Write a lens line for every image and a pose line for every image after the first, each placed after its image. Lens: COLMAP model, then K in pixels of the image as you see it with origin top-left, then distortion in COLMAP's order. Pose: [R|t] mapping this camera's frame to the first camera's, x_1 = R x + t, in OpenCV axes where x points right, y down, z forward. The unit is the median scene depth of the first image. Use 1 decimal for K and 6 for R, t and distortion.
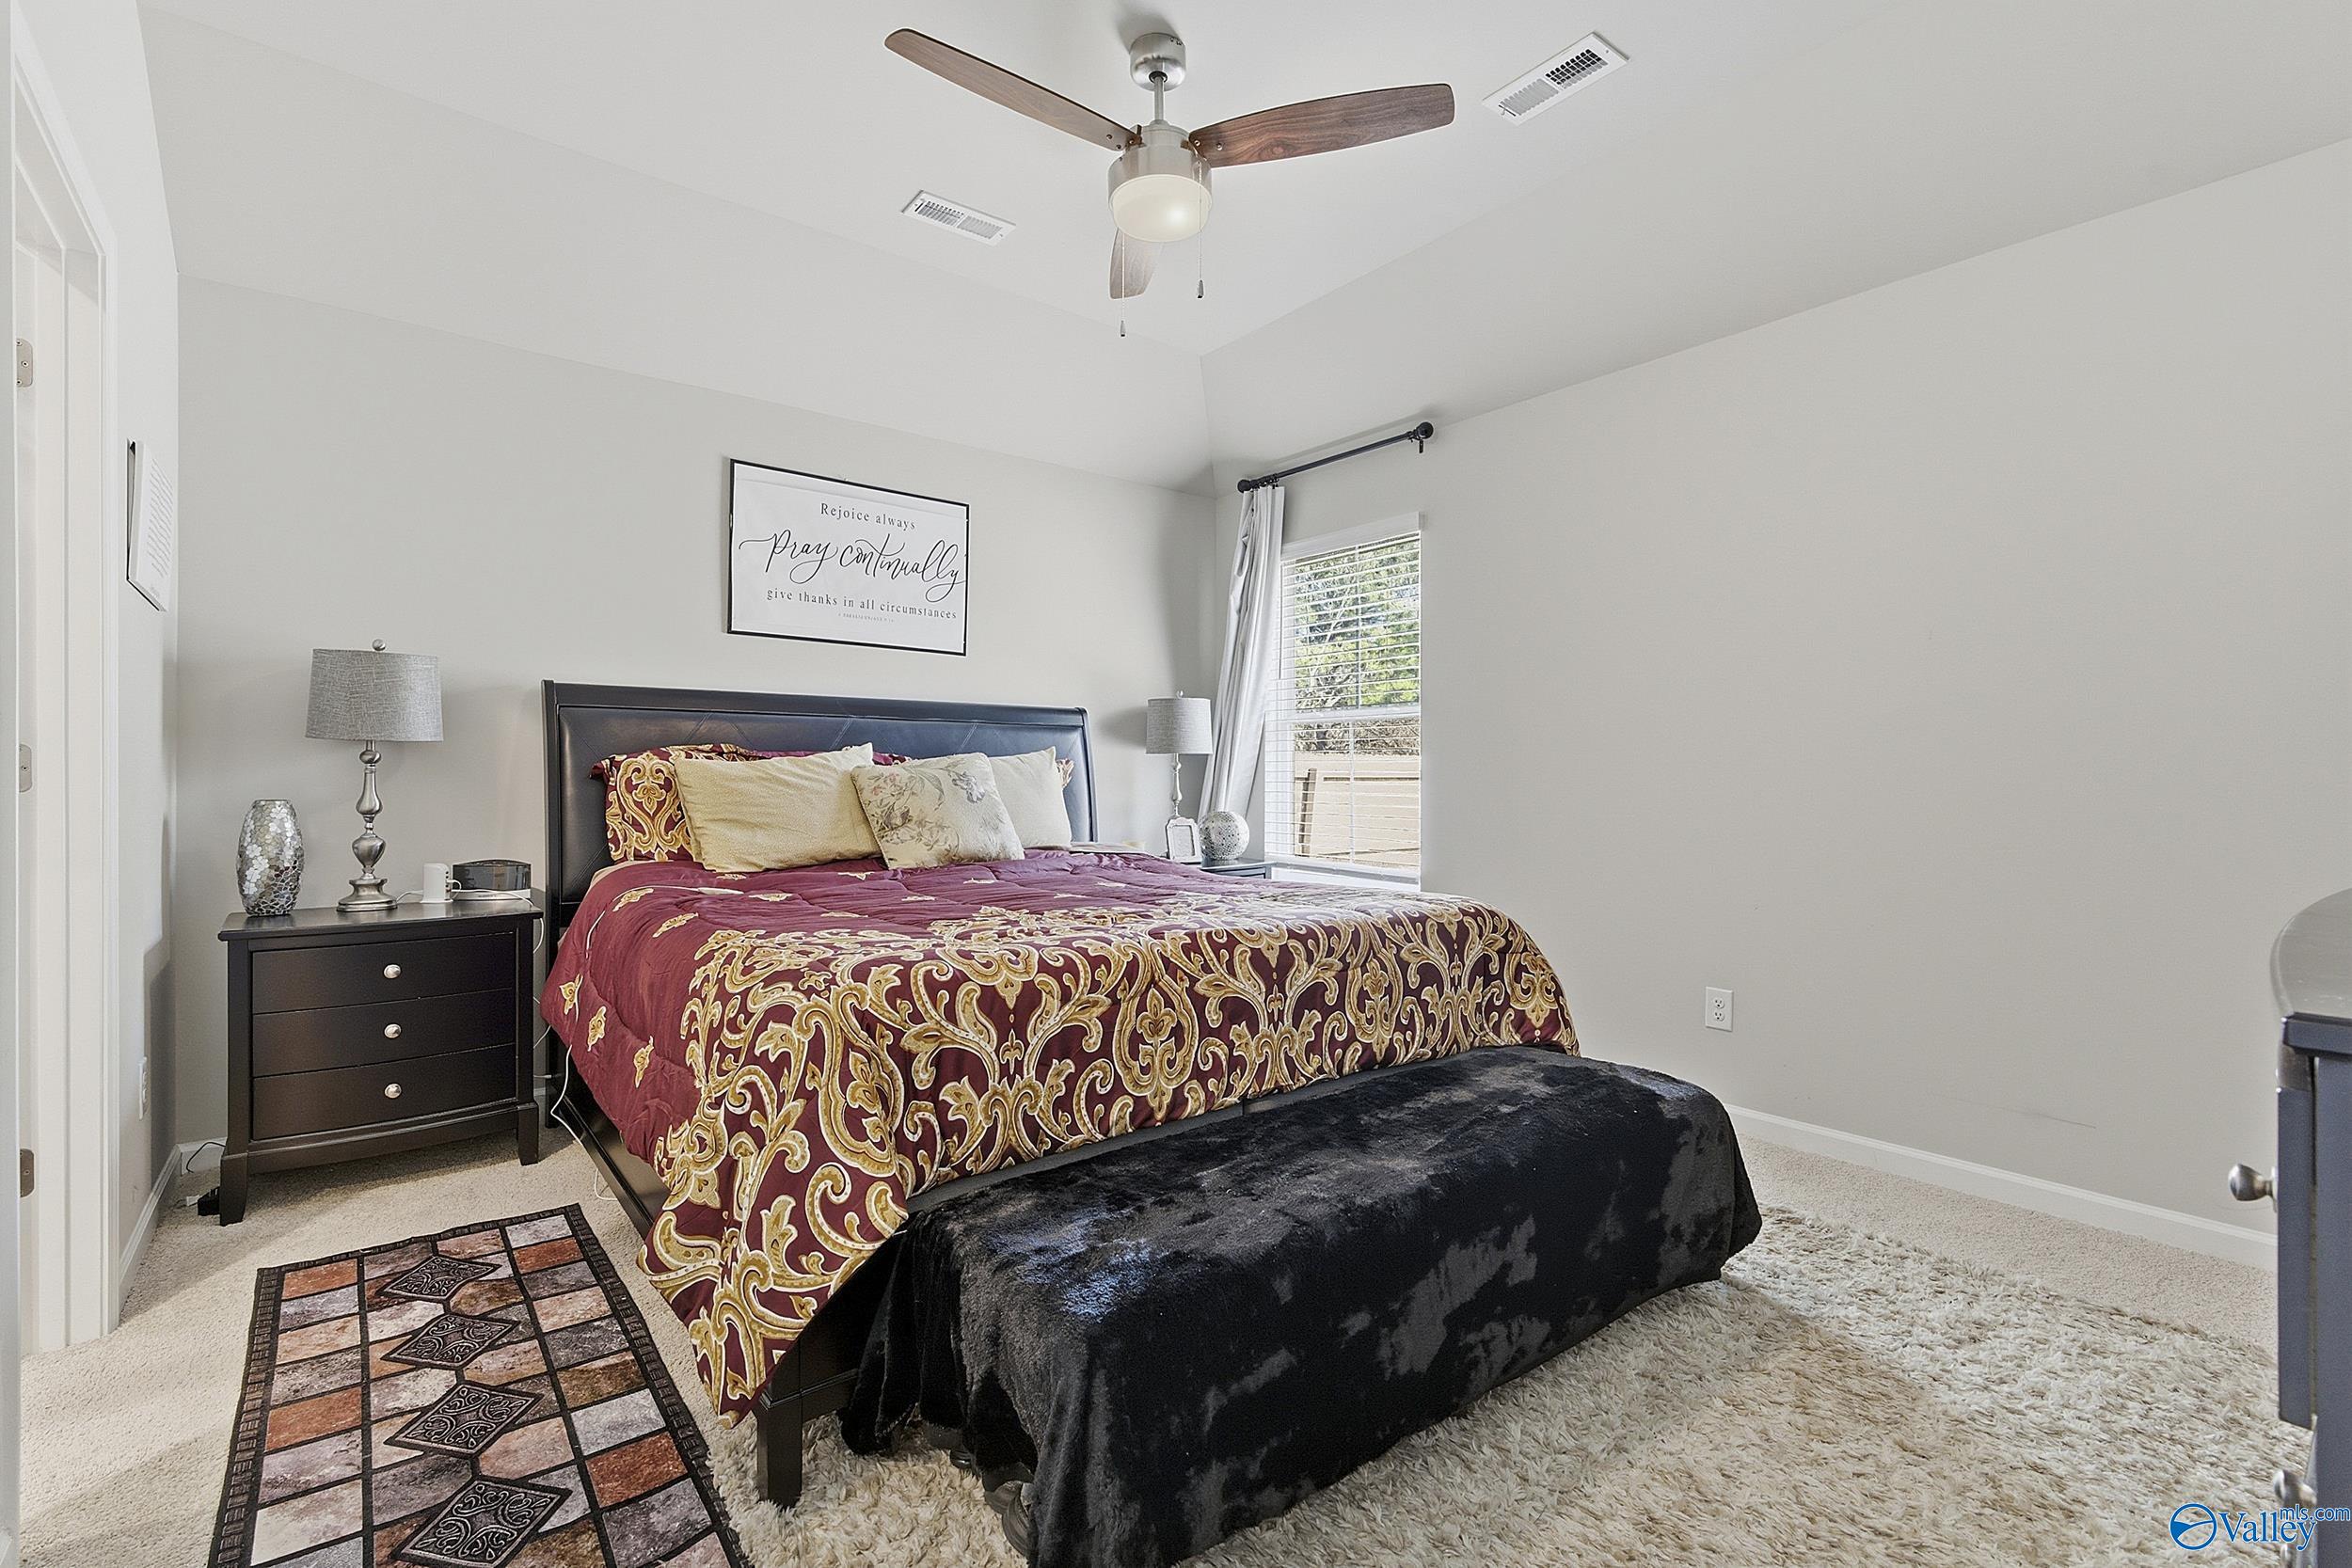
lens RADIAL K [[1070.1, 0, 1194.9], [0, 1070.1, 783.0], [0, 0, 1]] dist [0.002597, -0.000969]
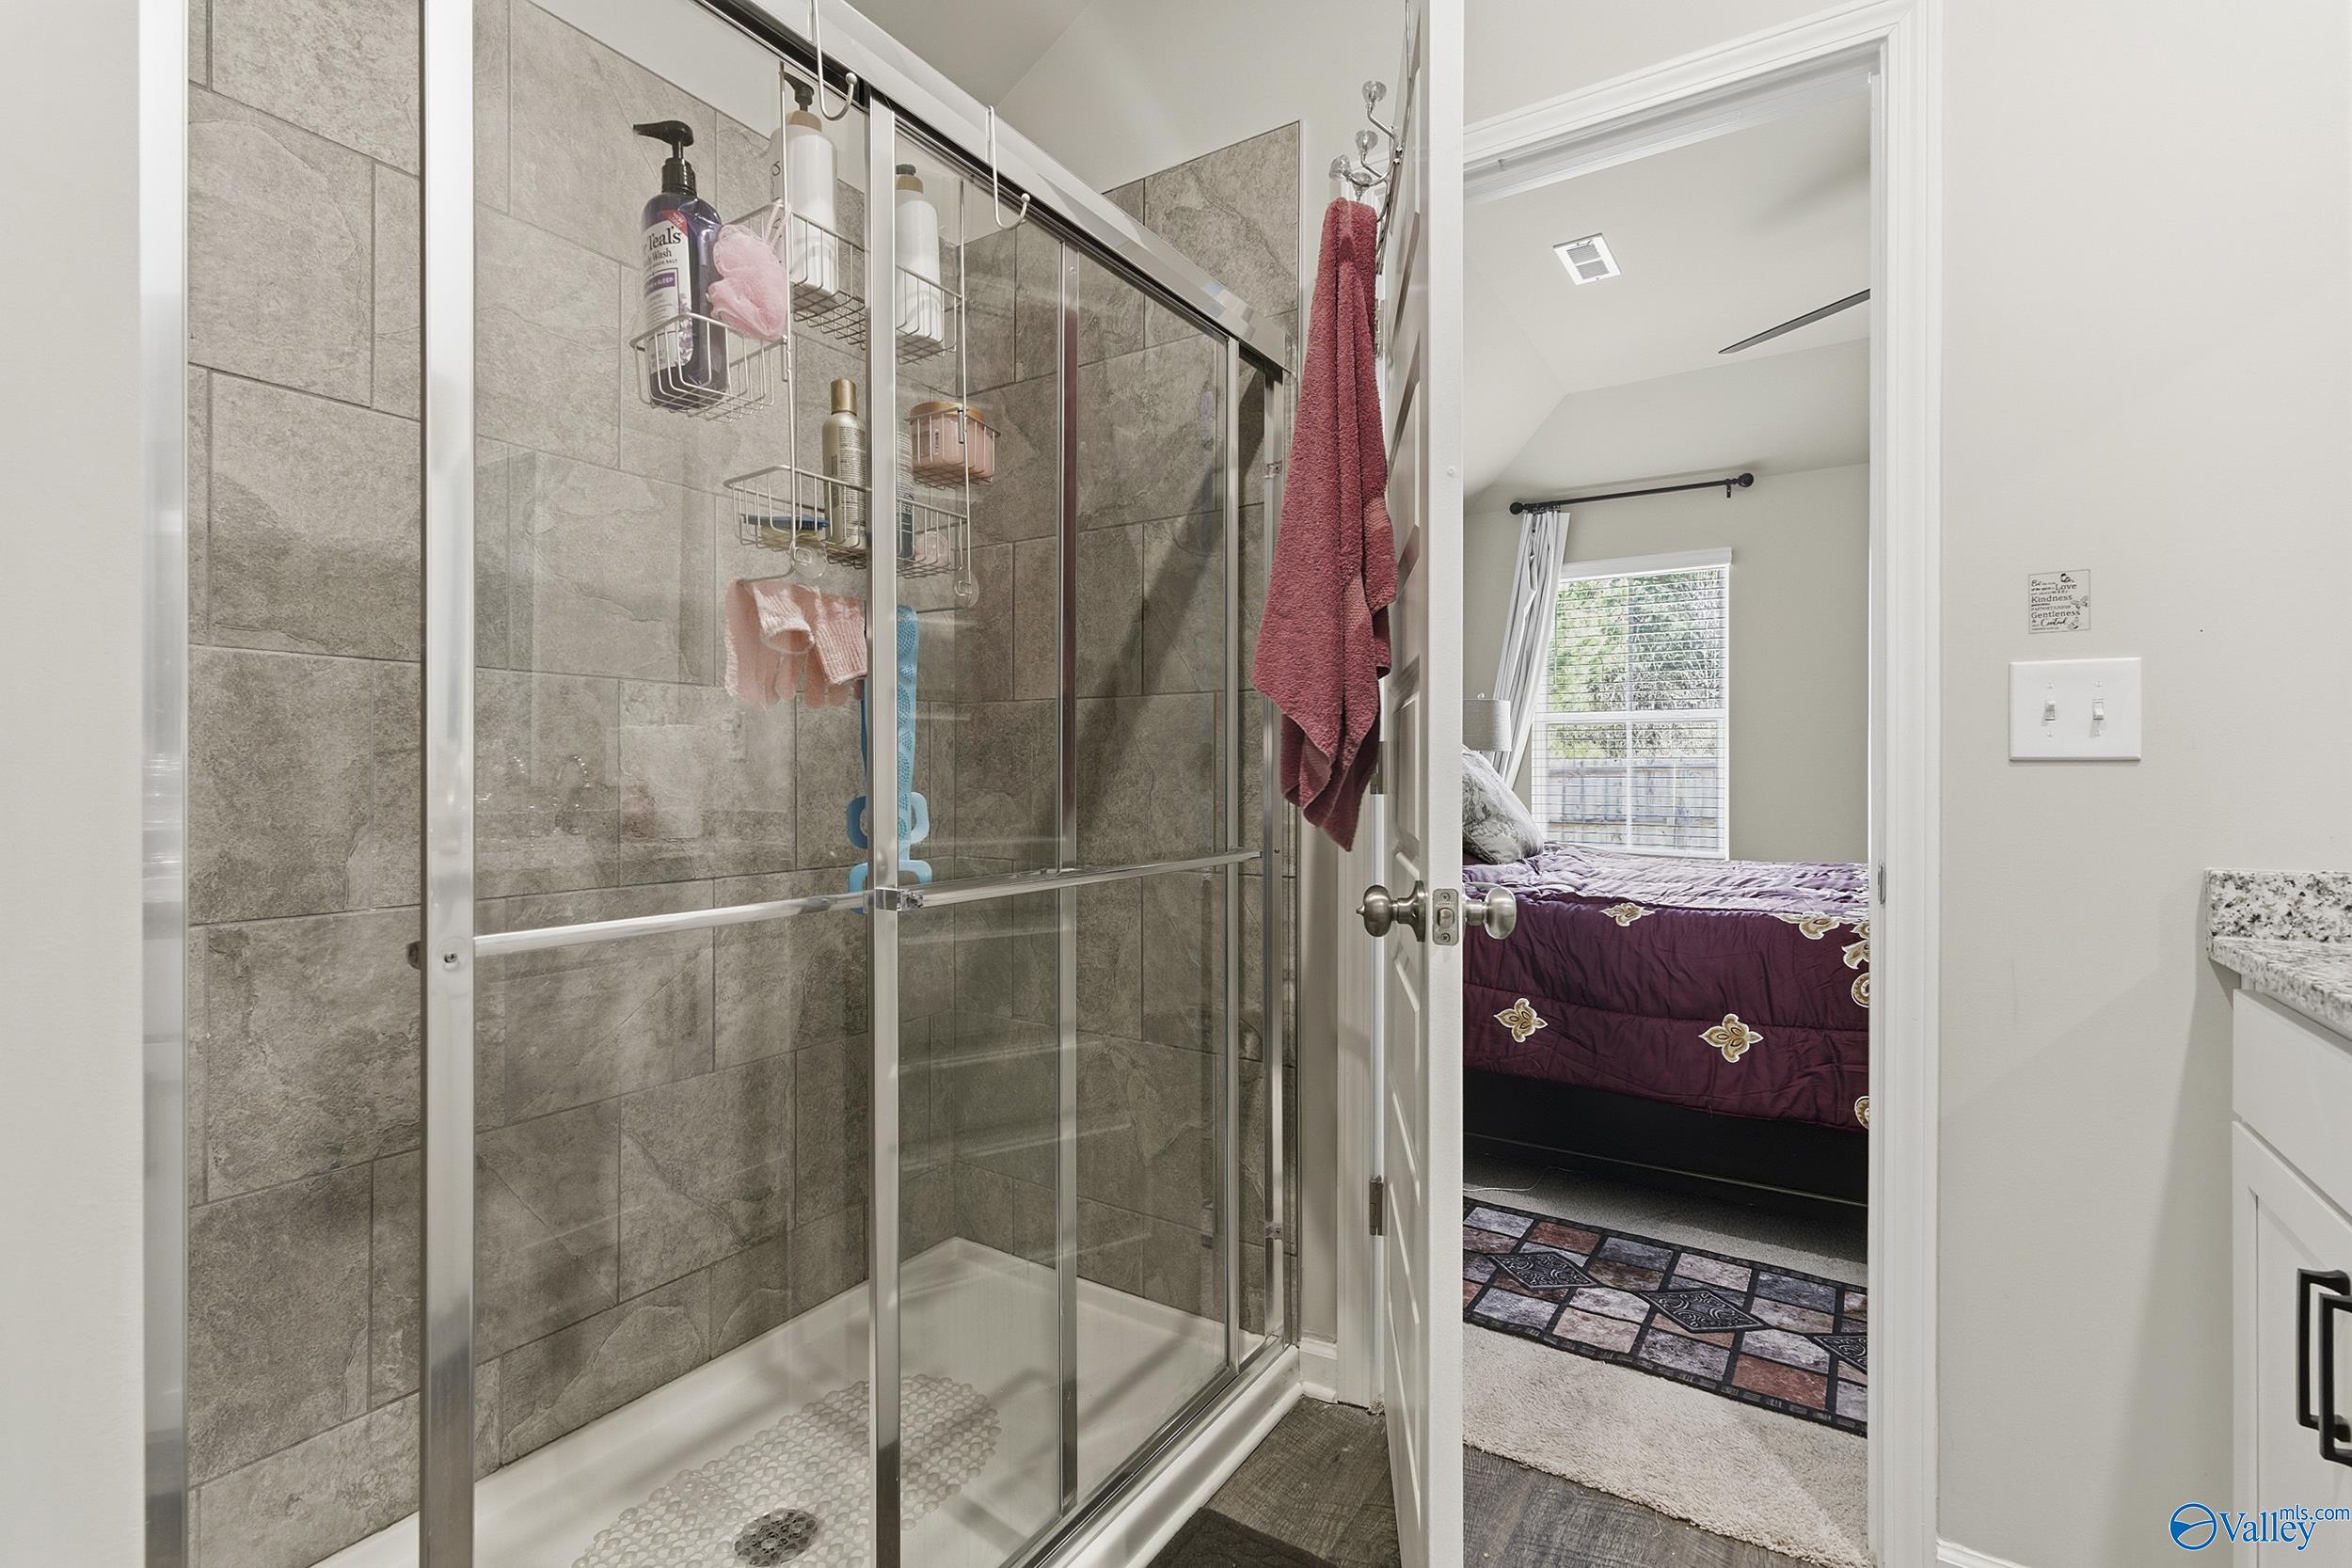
lens RADIAL K [[1070.1, 0, 1196.0], [0, 1070.1, 768.0], [0, 0, 1]] dist [0.002597, -0.000969]
pose [[0.946754, -0.002836, 0.321945, -1.299595], [0.002566, 0.999996, 0.001263, -0.022677], [-0.321947, -0.000370, 0.946758, 0.124565]]
